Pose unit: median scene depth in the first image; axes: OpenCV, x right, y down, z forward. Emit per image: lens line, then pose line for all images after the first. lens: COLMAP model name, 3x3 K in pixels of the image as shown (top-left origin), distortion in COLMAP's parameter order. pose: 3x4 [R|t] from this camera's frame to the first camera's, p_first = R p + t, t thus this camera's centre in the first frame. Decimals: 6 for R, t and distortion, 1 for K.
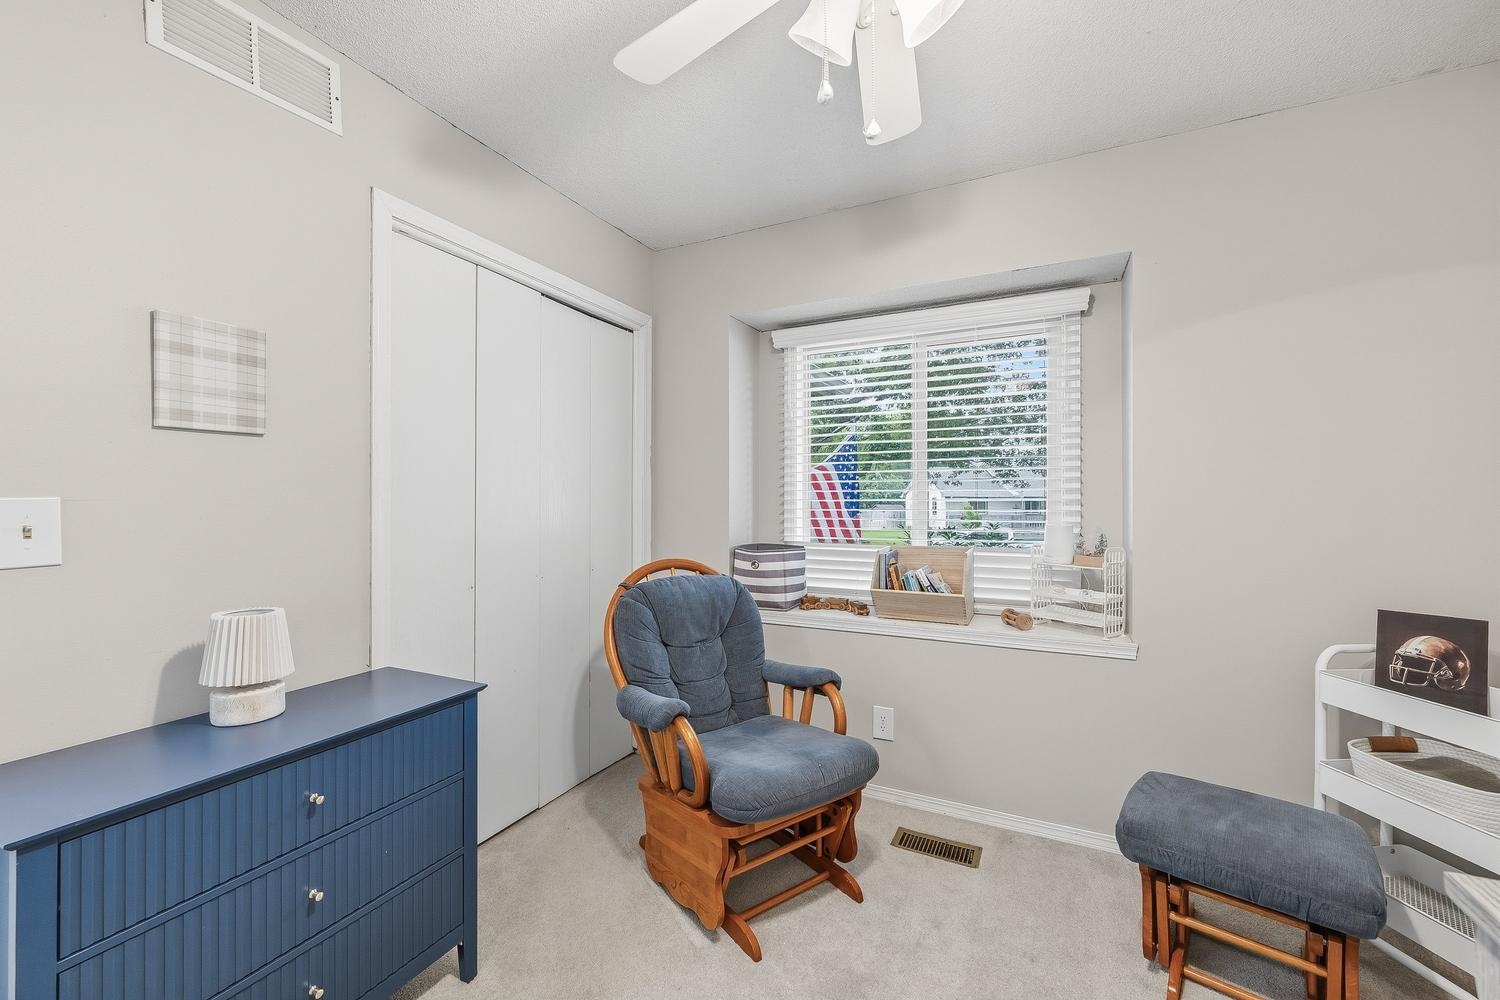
lens RADIAL K [[613.9, 0, 751.5], [0, 613.9, 494.8], [0, 0, 1]] dist [0.004663, -0.000335]
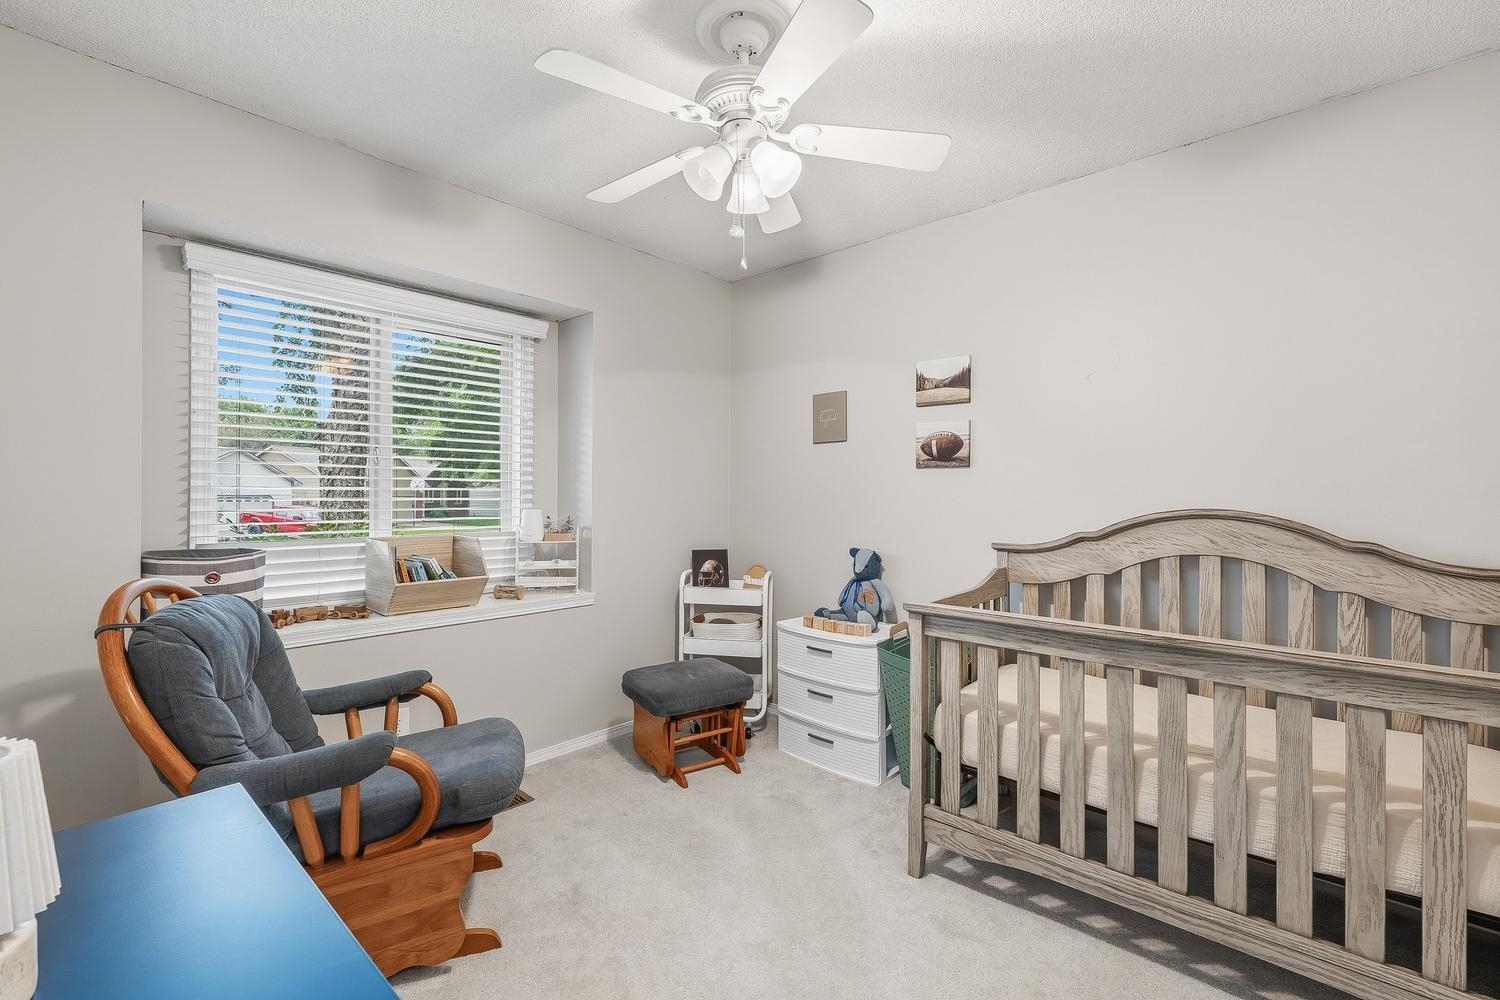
lens RADIAL K [[635.8, 0, 752.7], [0, 635.8, 500.8], [0, 0, 1]] dist [0.007918, 0.000467]
pose [[0.276345, -0.005428, 0.961043, -0.834242], [-0.009488, 0.999920, 0.008376, 0.021247], [-0.961012, -0.011433, 0.276271, 0.315956]]
